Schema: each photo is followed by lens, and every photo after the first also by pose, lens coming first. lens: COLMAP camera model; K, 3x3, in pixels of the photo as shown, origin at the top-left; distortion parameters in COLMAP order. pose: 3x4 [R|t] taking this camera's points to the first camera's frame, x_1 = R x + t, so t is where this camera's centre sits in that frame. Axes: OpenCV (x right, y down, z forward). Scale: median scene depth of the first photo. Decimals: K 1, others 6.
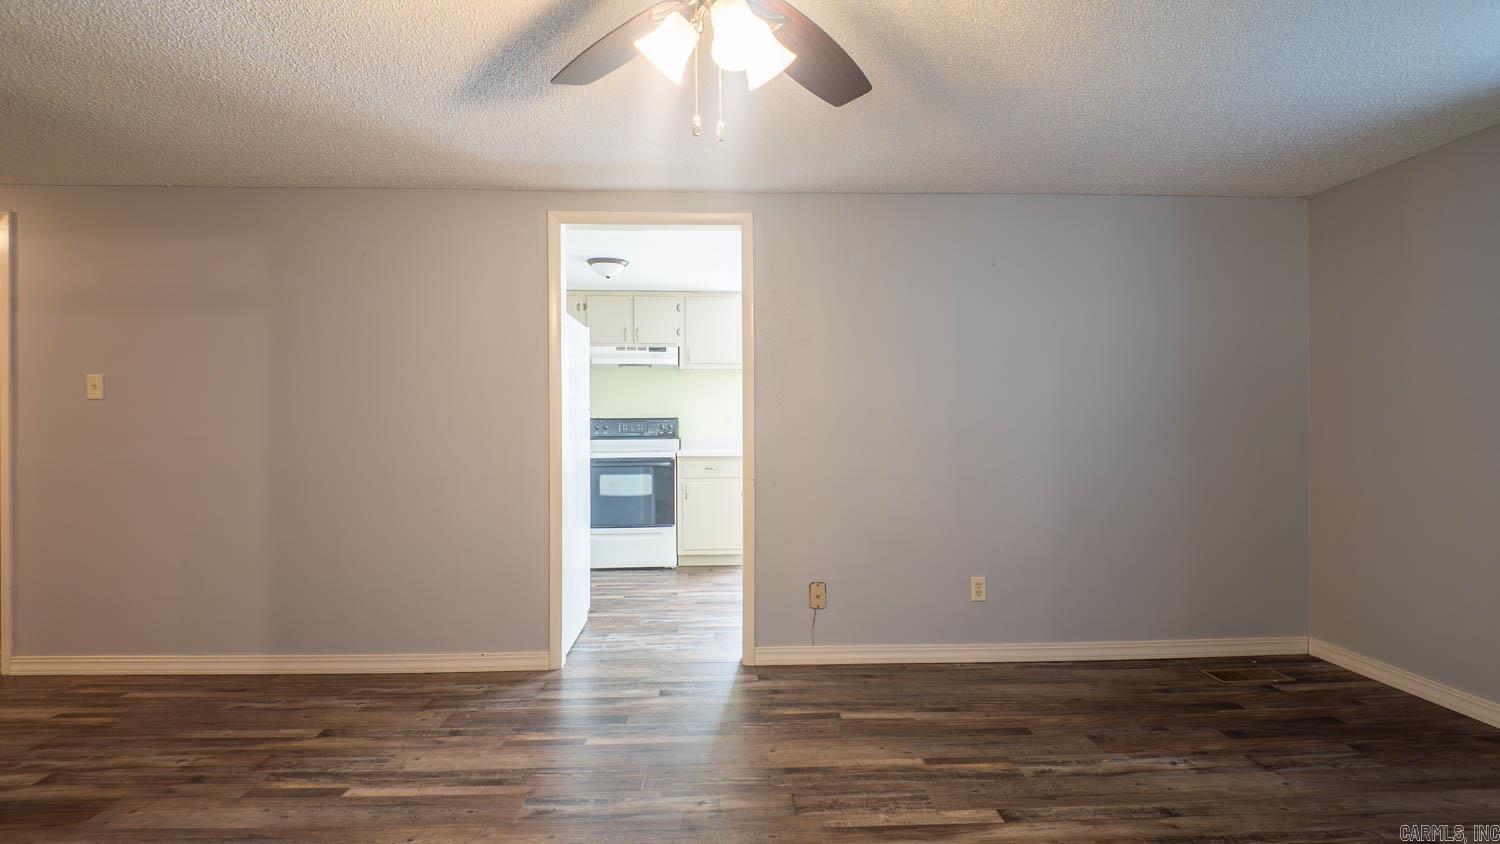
lens RADIAL K [[764.7, 0, 755.4], [0, 764.7, 425.0], [0, 0, 1]] dist [0.001855, -0.017851]
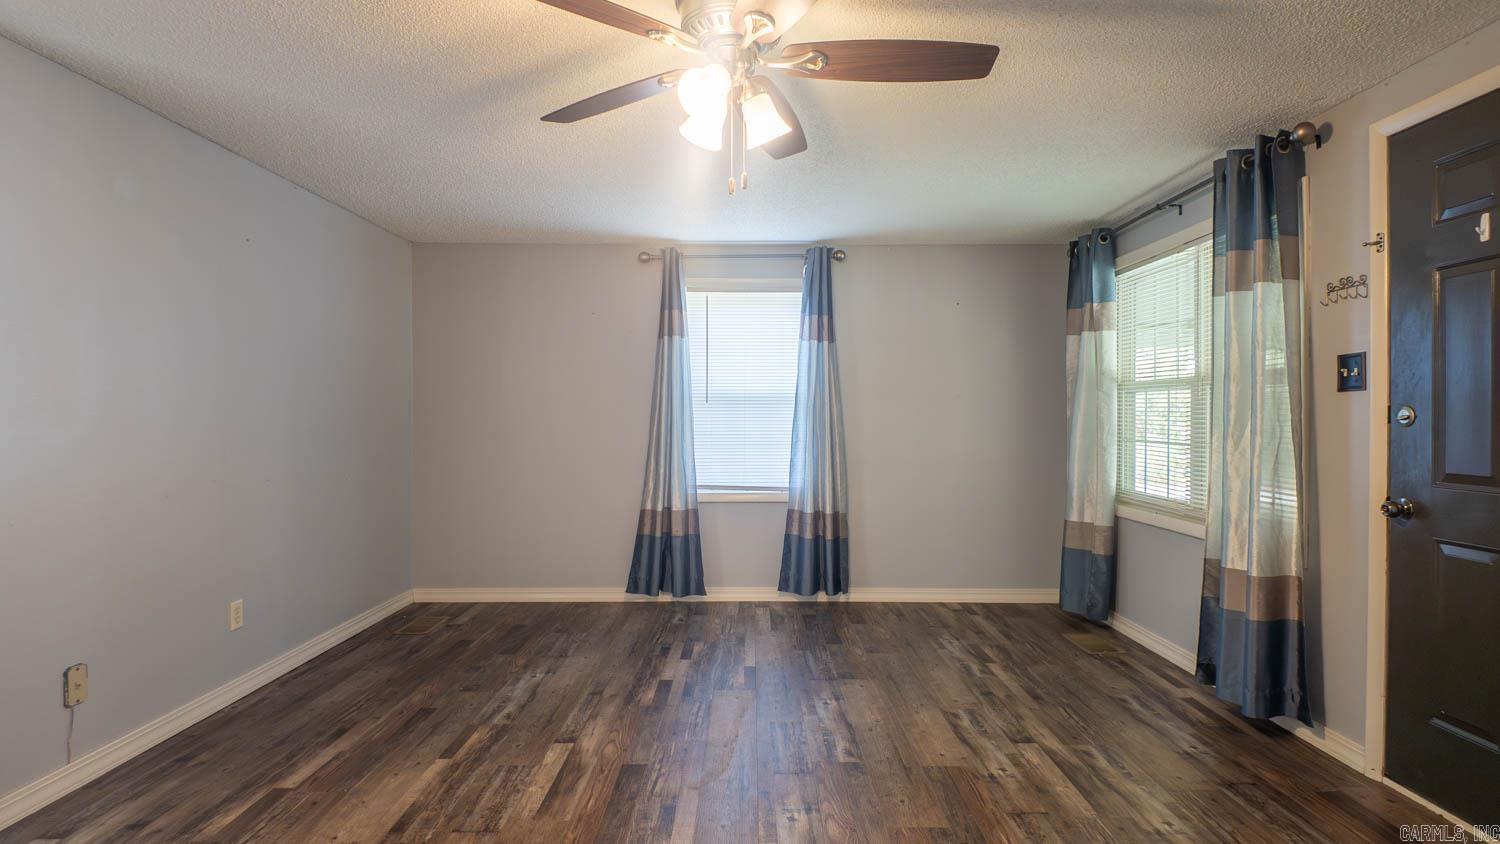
lens RADIAL K [[764.7, 0, 750.8], [0, 764.7, 415.5], [0, 0, 1]] dist [0.001855, -0.017851]
pose [[0.036058, 0.009356, 0.999306, -0.752039], [-0.004520, 0.999947, -0.009199, -0.005460], [-0.999339, -0.004186, 0.036098, 0.543932]]
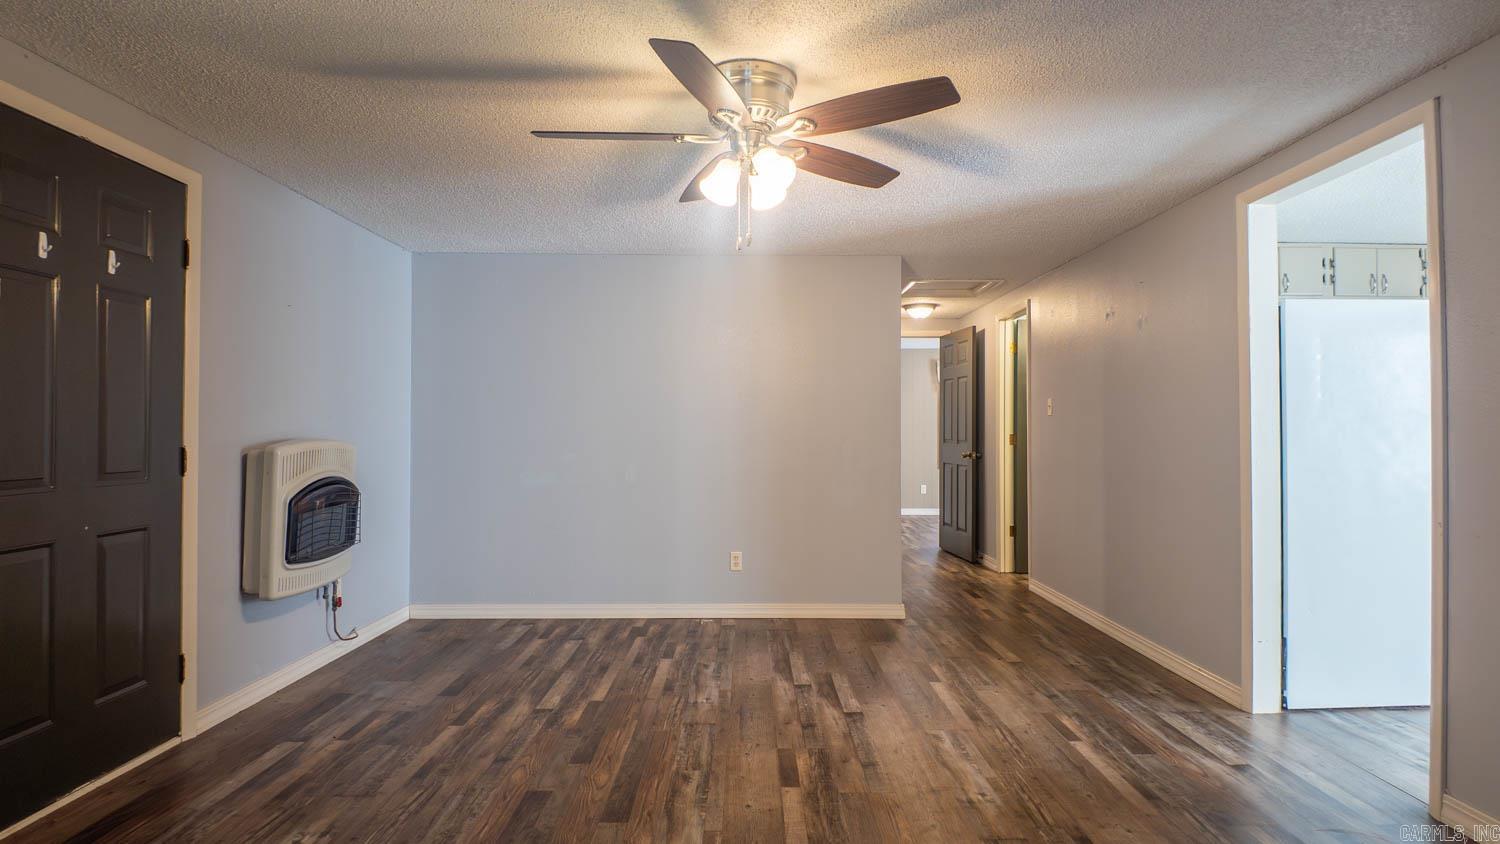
lens RADIAL K [[764.7, 0, 749.5], [0, 764.7, 425.4], [0, 0, 1]] dist [0.001855, -0.017851]
pose [[-0.025317, -0.004491, -0.999669, 0.858324], [-0.001584, 0.999989, -0.004452, -0.006809], [0.999678, 0.001471, -0.025324, 0.610979]]
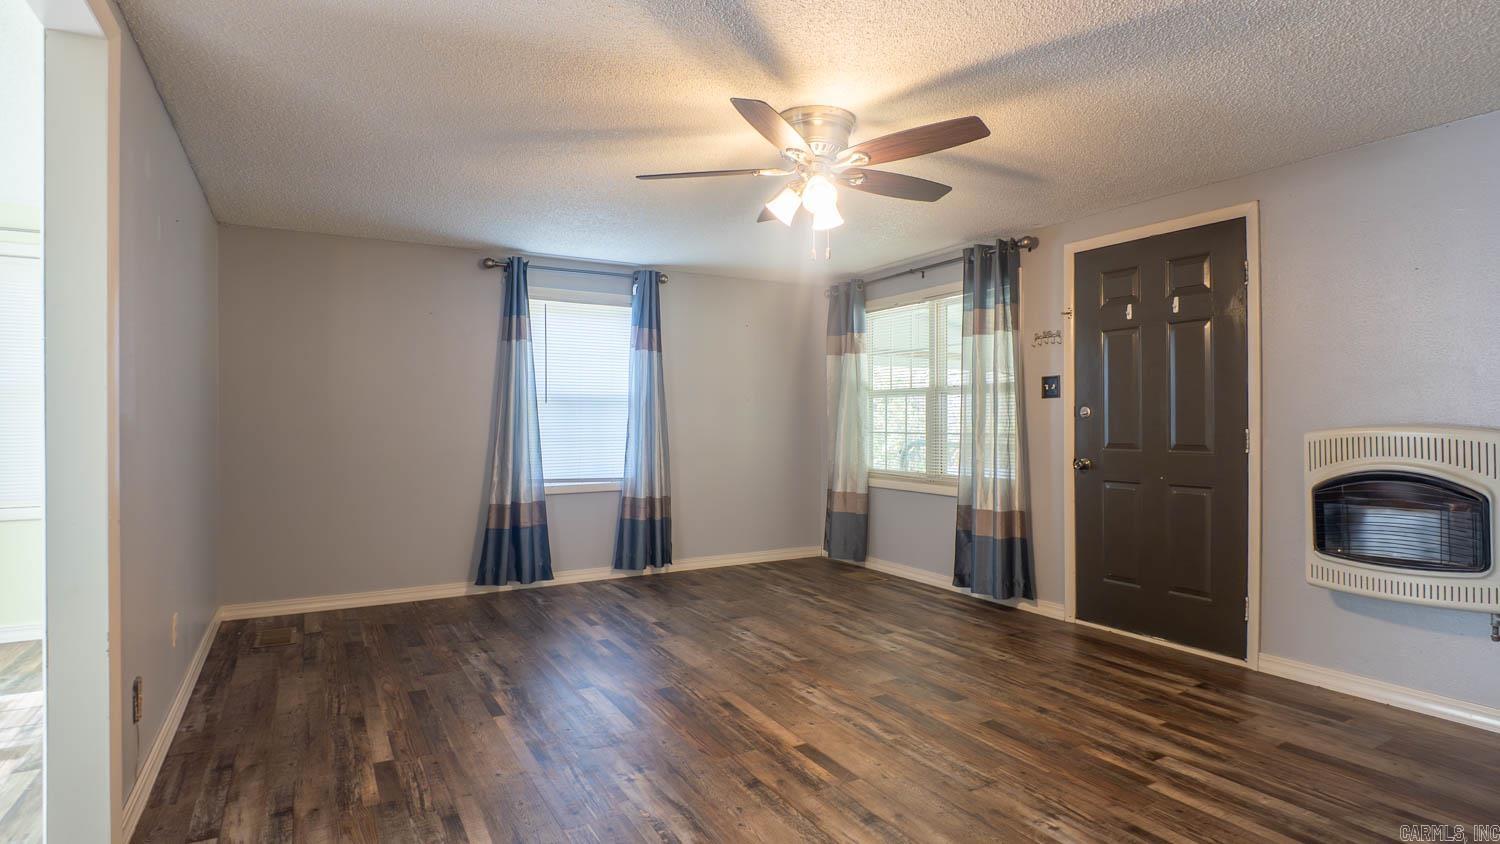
lens RADIAL K [[764.7, 0, 744.4], [0, 764.7, 423.2], [0, 0, 1]] dist [0.001855, -0.017851]
pose [[-0.459434, 0.006398, 0.888189, -0.926877], [0.002945, 0.999980, -0.005680, 0.013155], [-0.888207, 0.000006, -0.459443, 1.160741]]
